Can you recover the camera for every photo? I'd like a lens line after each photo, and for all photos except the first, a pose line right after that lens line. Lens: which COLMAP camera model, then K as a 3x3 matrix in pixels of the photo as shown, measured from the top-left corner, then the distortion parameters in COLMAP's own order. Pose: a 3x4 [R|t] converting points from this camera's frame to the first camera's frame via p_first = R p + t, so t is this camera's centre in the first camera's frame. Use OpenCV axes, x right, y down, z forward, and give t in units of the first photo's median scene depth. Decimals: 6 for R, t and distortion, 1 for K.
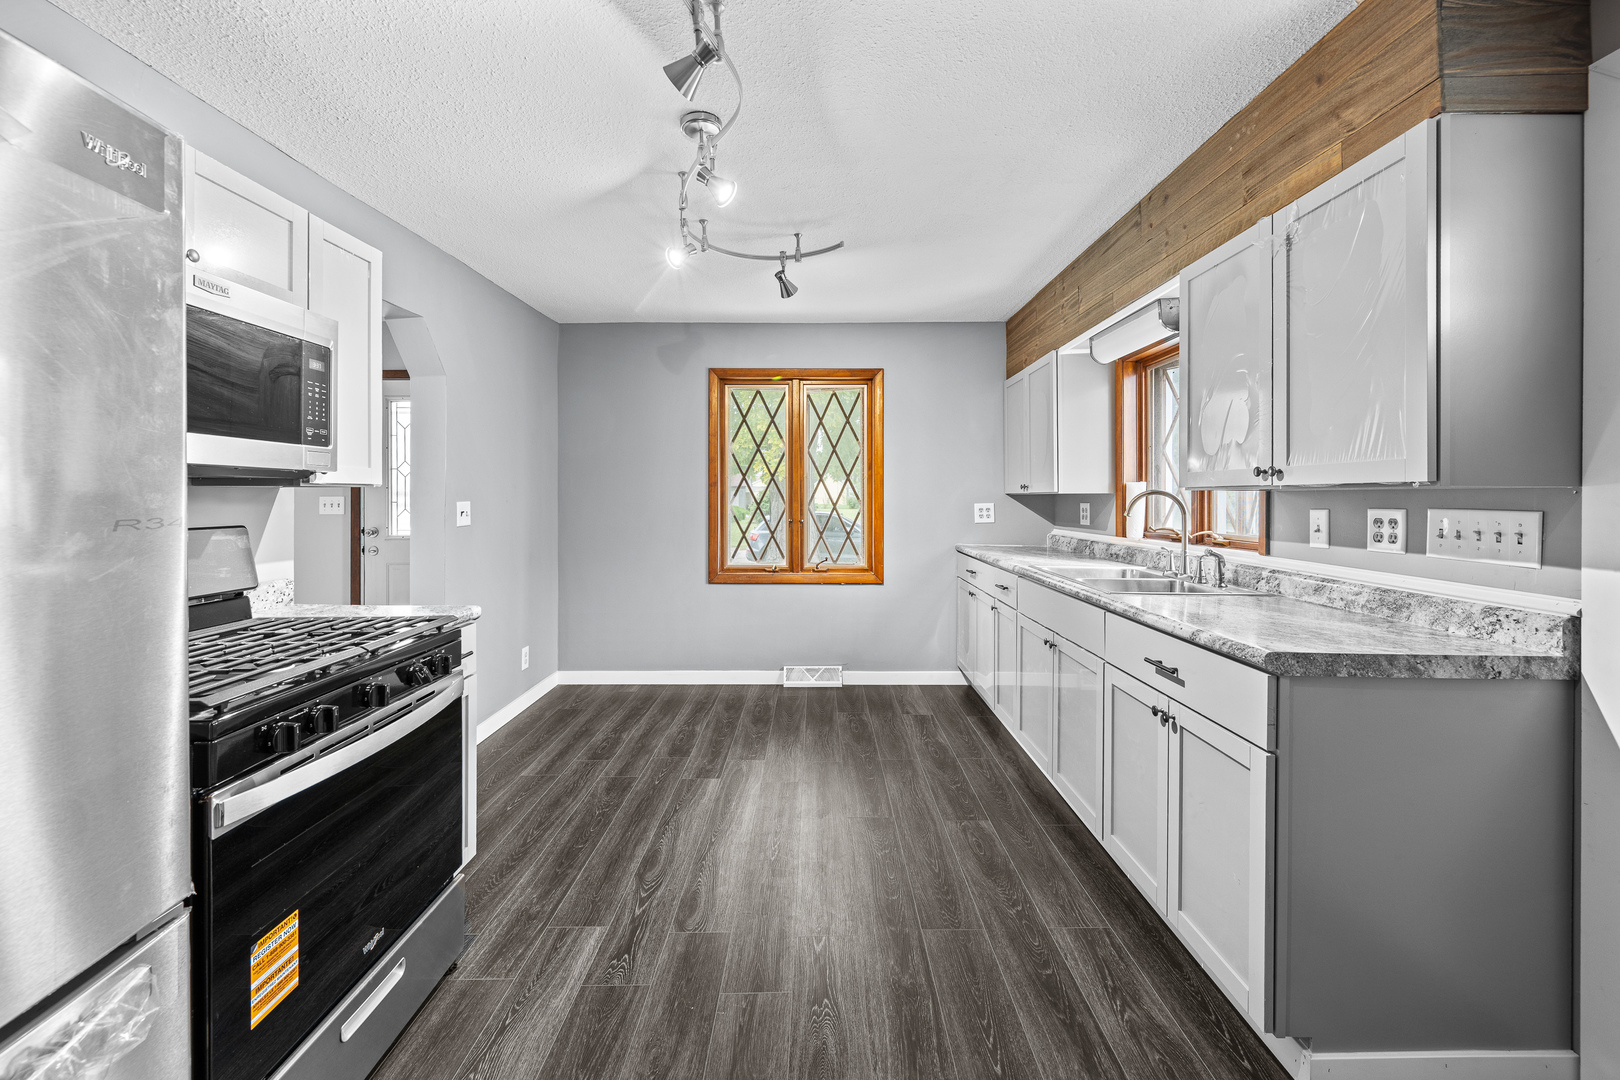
lens RADIAL K [[652.8, 0, 819.3], [0, 652.8, 479.0], [0, 0, 1]] dist [-0.001053, -0.000205]
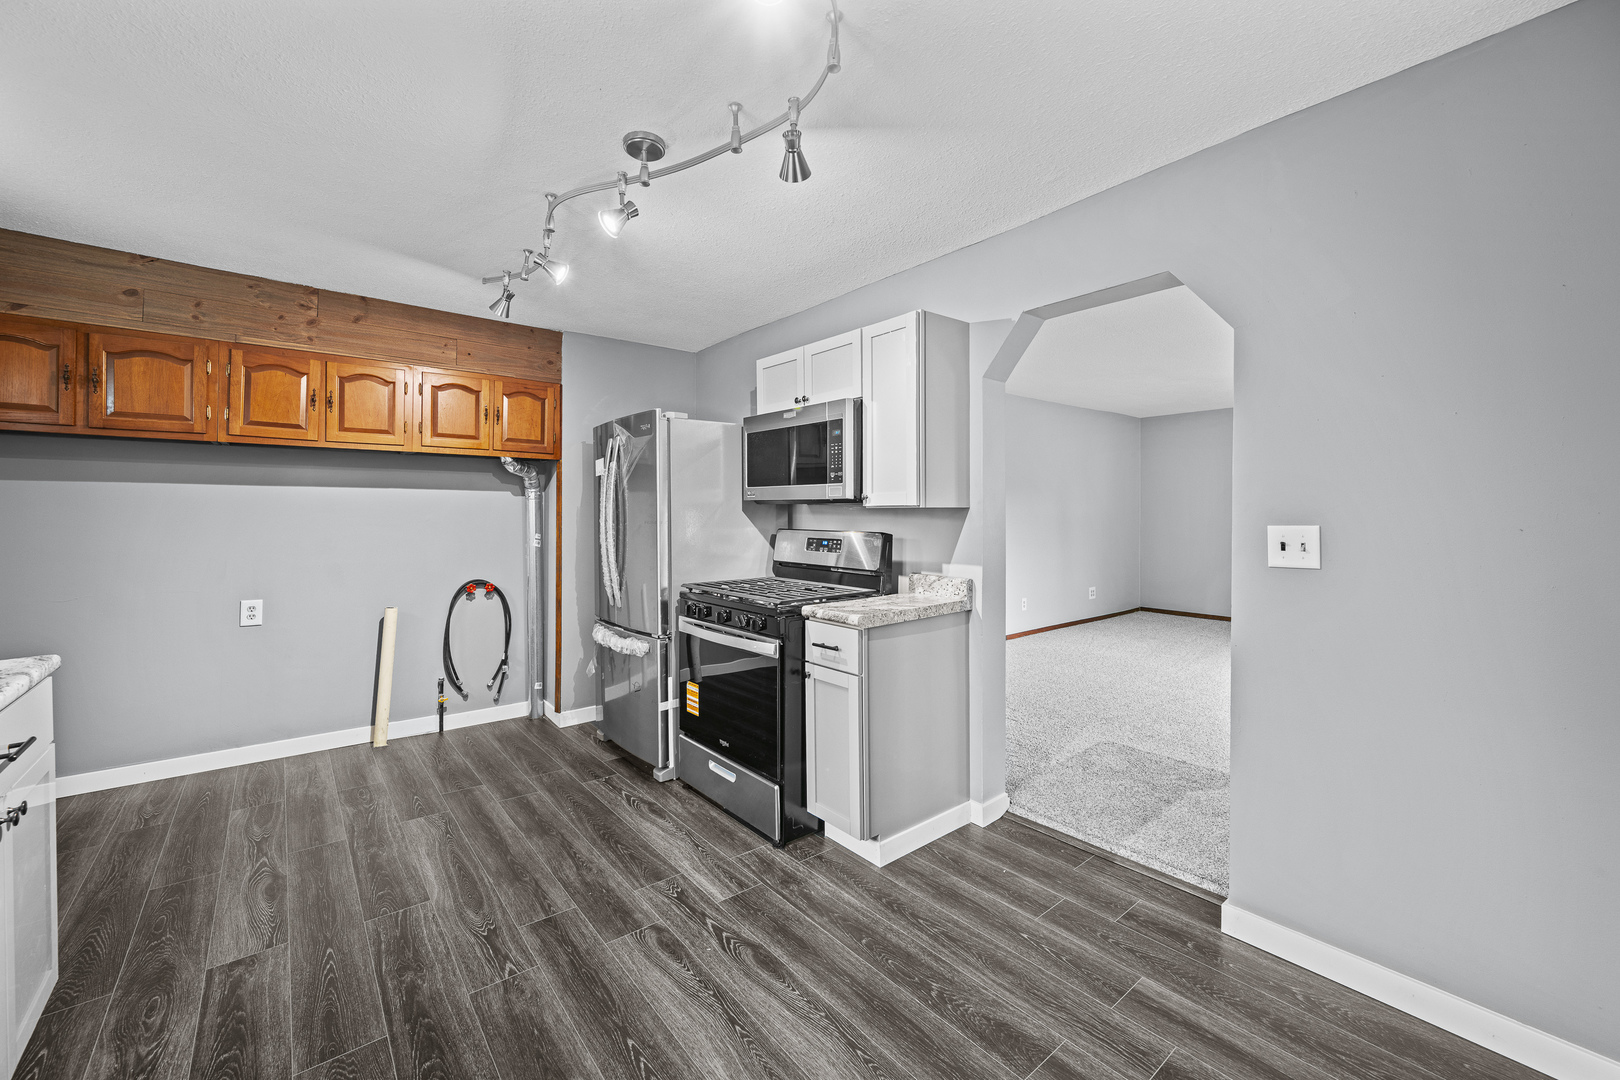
lens RADIAL K [[652.8, 0, 804.6], [0, 652.8, 506.6], [0, 0, 1]] dist [-0.001053, -0.000205]
pose [[-0.780596, 0.002766, -0.625030, 0.257608], [0.021010, 0.999541, -0.021816, 0.035355], [0.624683, -0.030161, -0.780296, 1.996307]]
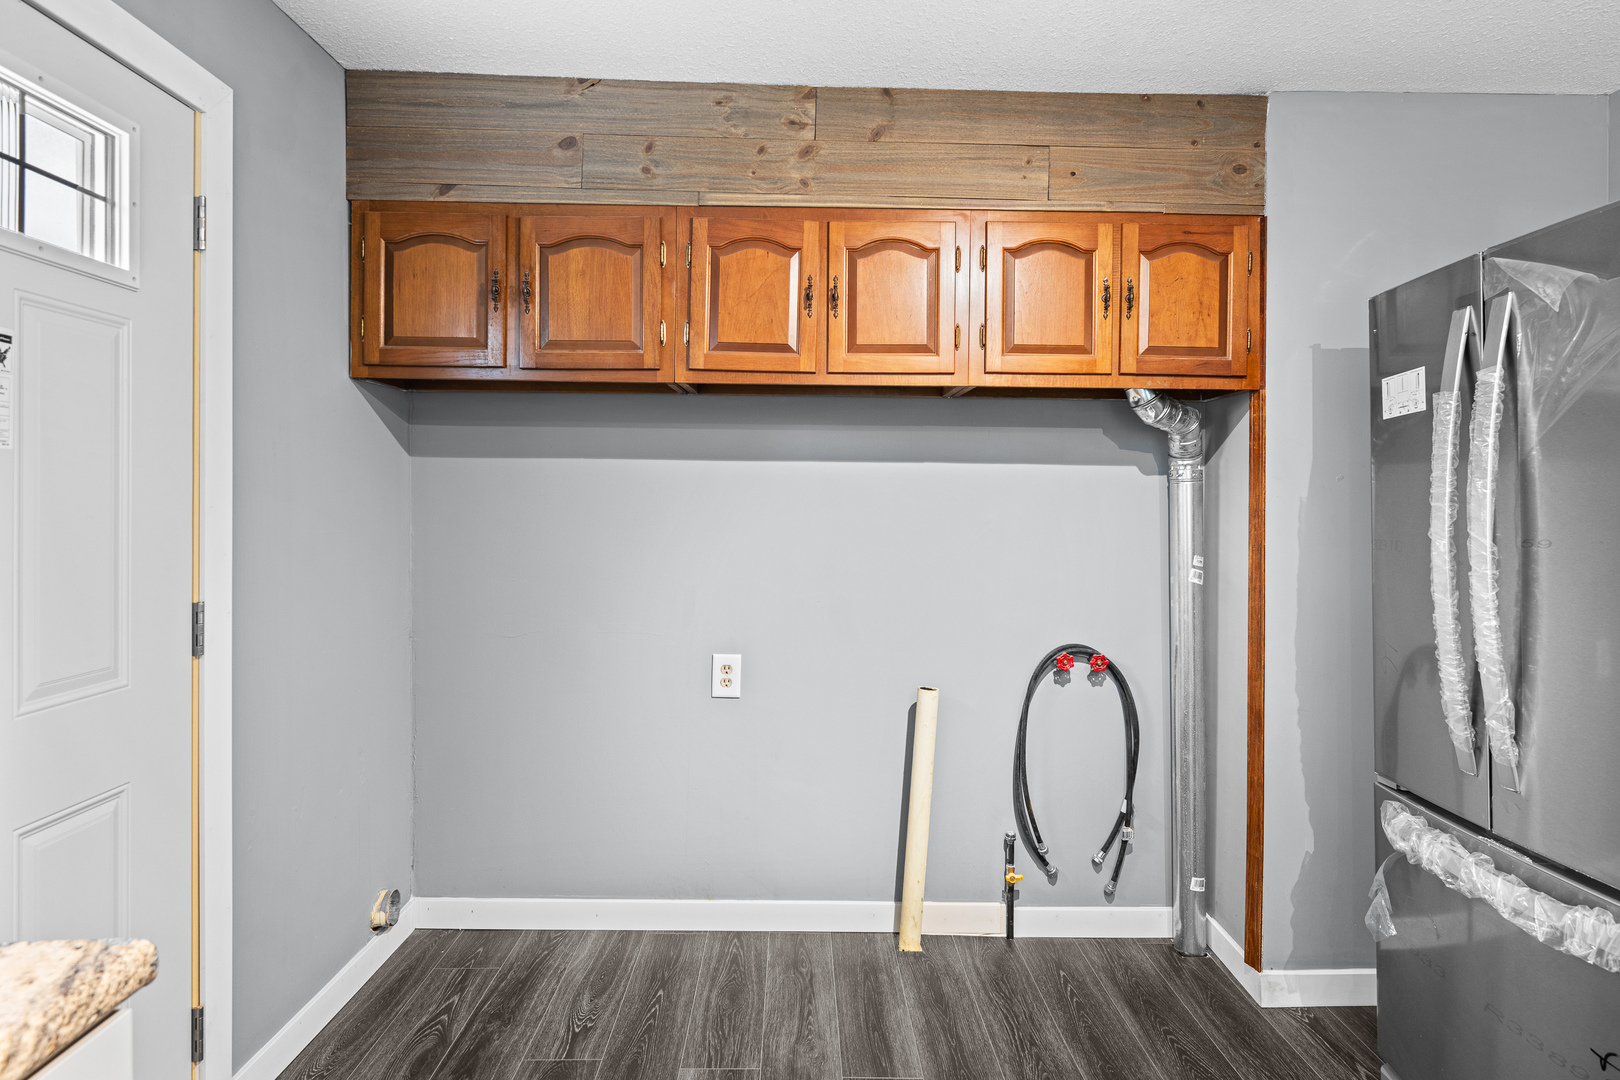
lens RADIAL K [[885.6, 0, 810.4], [0, 885.6, 502.1], [0, 0, 1]] dist [-0.001024, 0.000391]
pose [[-0.999924, 0.001164, -0.012242, 0.207162], [0.001469, 0.999687, -0.024956, 0.010694], [0.012209, -0.024972, -0.999614, 1.113391]]
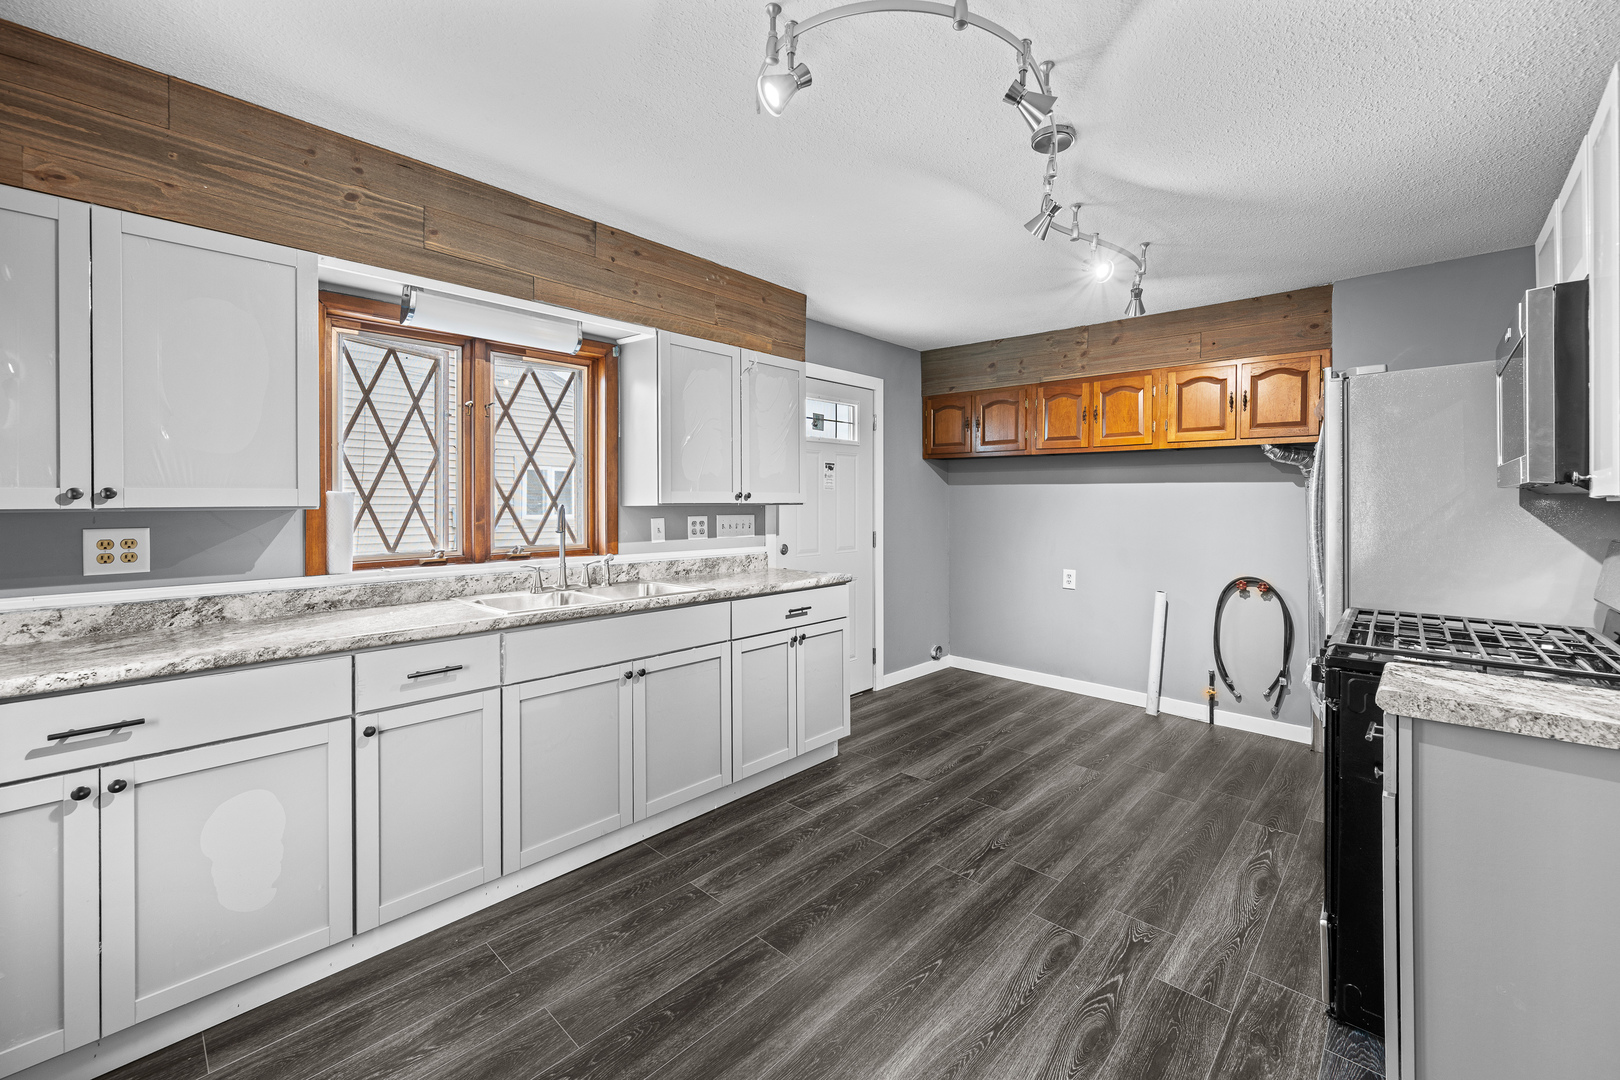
lens RADIAL K [[652.8, 0, 811.9], [0, 652.8, 495.6], [0, 0, 1]] dist [-0.001053, -0.000205]
pose [[-0.725734, 0.009987, 0.687903, -0.617518], [-0.015865, 0.999386, -0.031247, 0.038838], [-0.687792, -0.033590, -0.725130, 2.040371]]
